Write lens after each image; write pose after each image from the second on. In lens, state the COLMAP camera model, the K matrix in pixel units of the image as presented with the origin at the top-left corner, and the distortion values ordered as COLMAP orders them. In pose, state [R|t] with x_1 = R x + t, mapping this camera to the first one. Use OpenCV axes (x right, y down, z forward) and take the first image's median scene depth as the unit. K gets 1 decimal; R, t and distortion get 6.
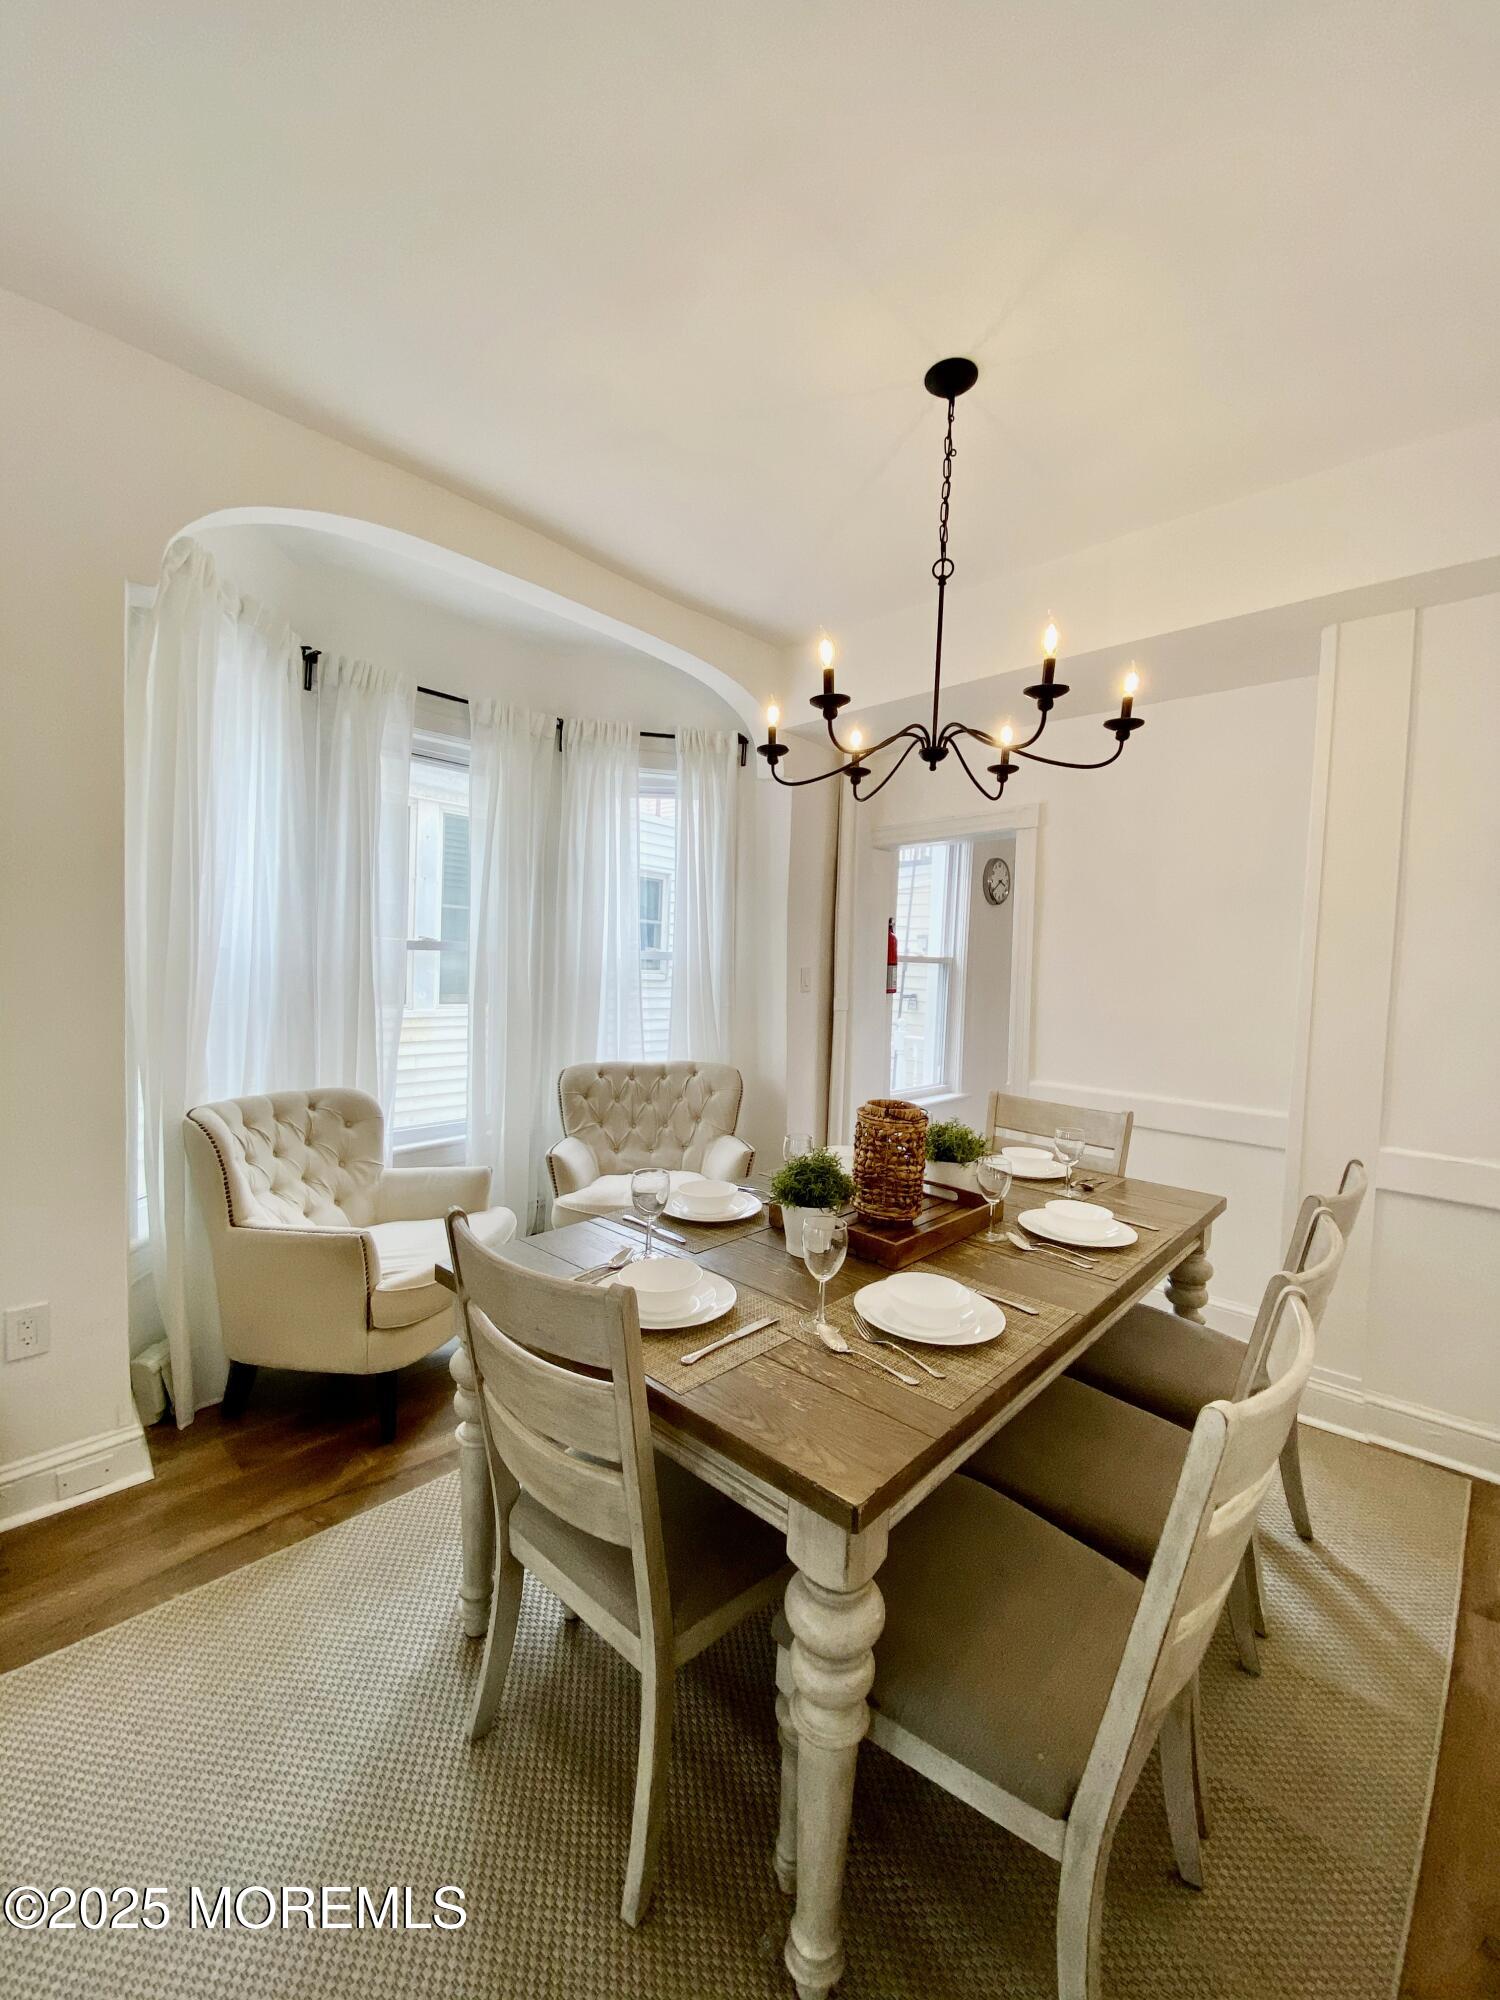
lens RADIAL K [[820.4, 0, 741.7], [0, 820.4, 1003.3], [0, 0, 1]] dist [0.029896, -0.027355]
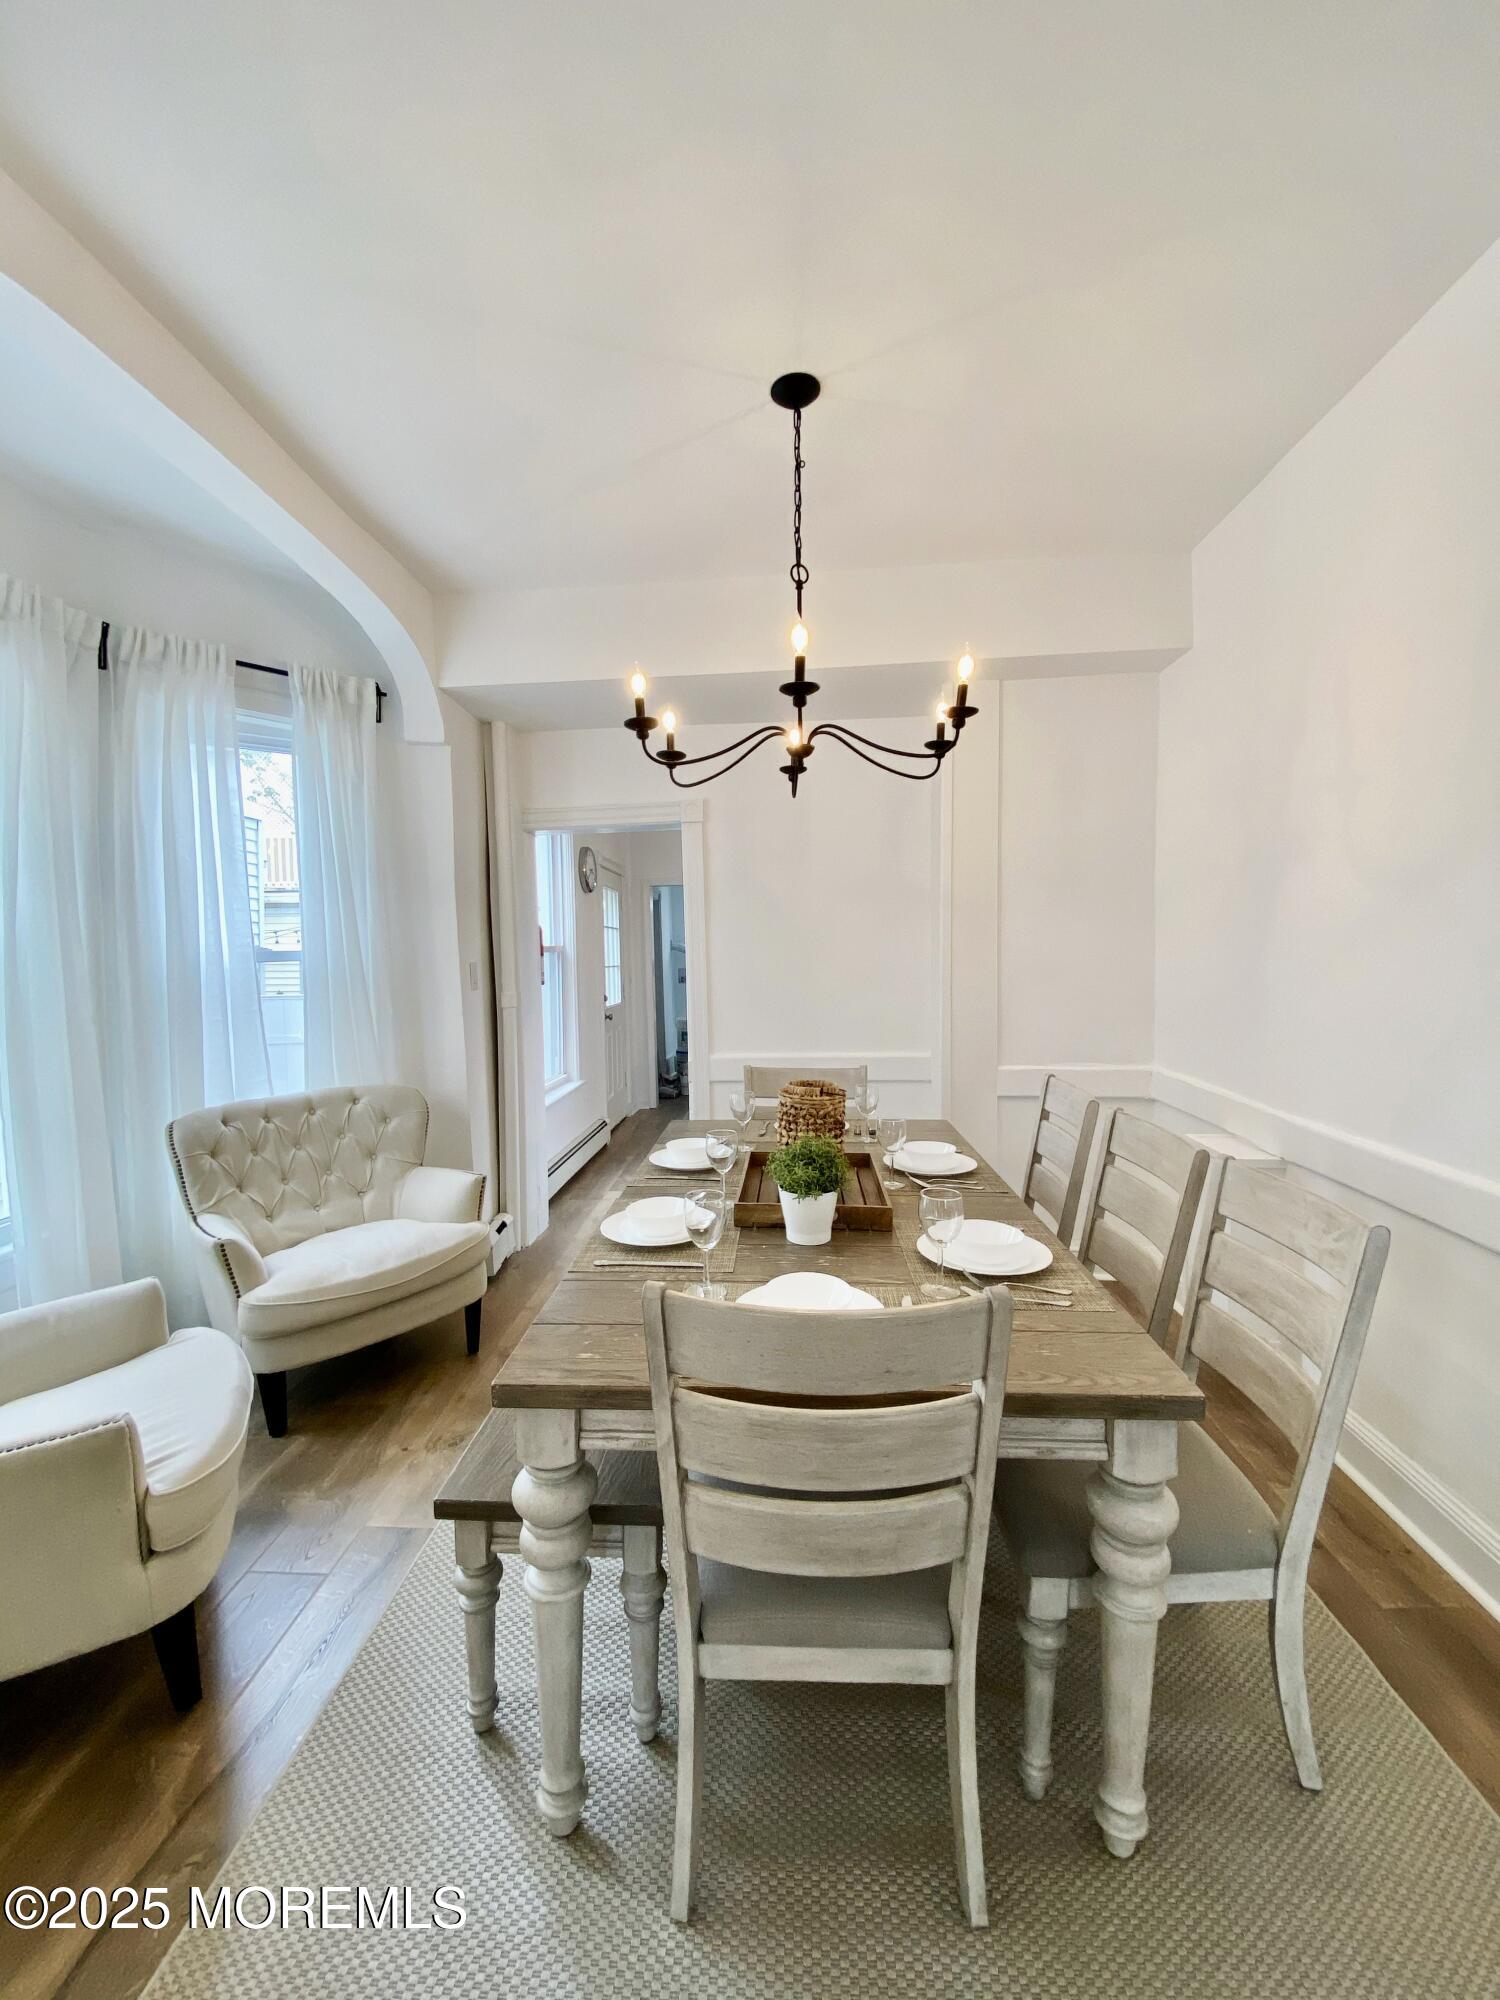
lens RADIAL K [[840.2, 0, 752.8], [0, 840.2, 995.1], [0, 0, 1]] dist [0.017890, -0.020511]
pose [[0.767501, -0.075550, 0.636580, -0.287160], [0.074137, 0.996829, 0.028920, -0.013314], [-0.636747, 0.024998, 0.770668, 0.119871]]
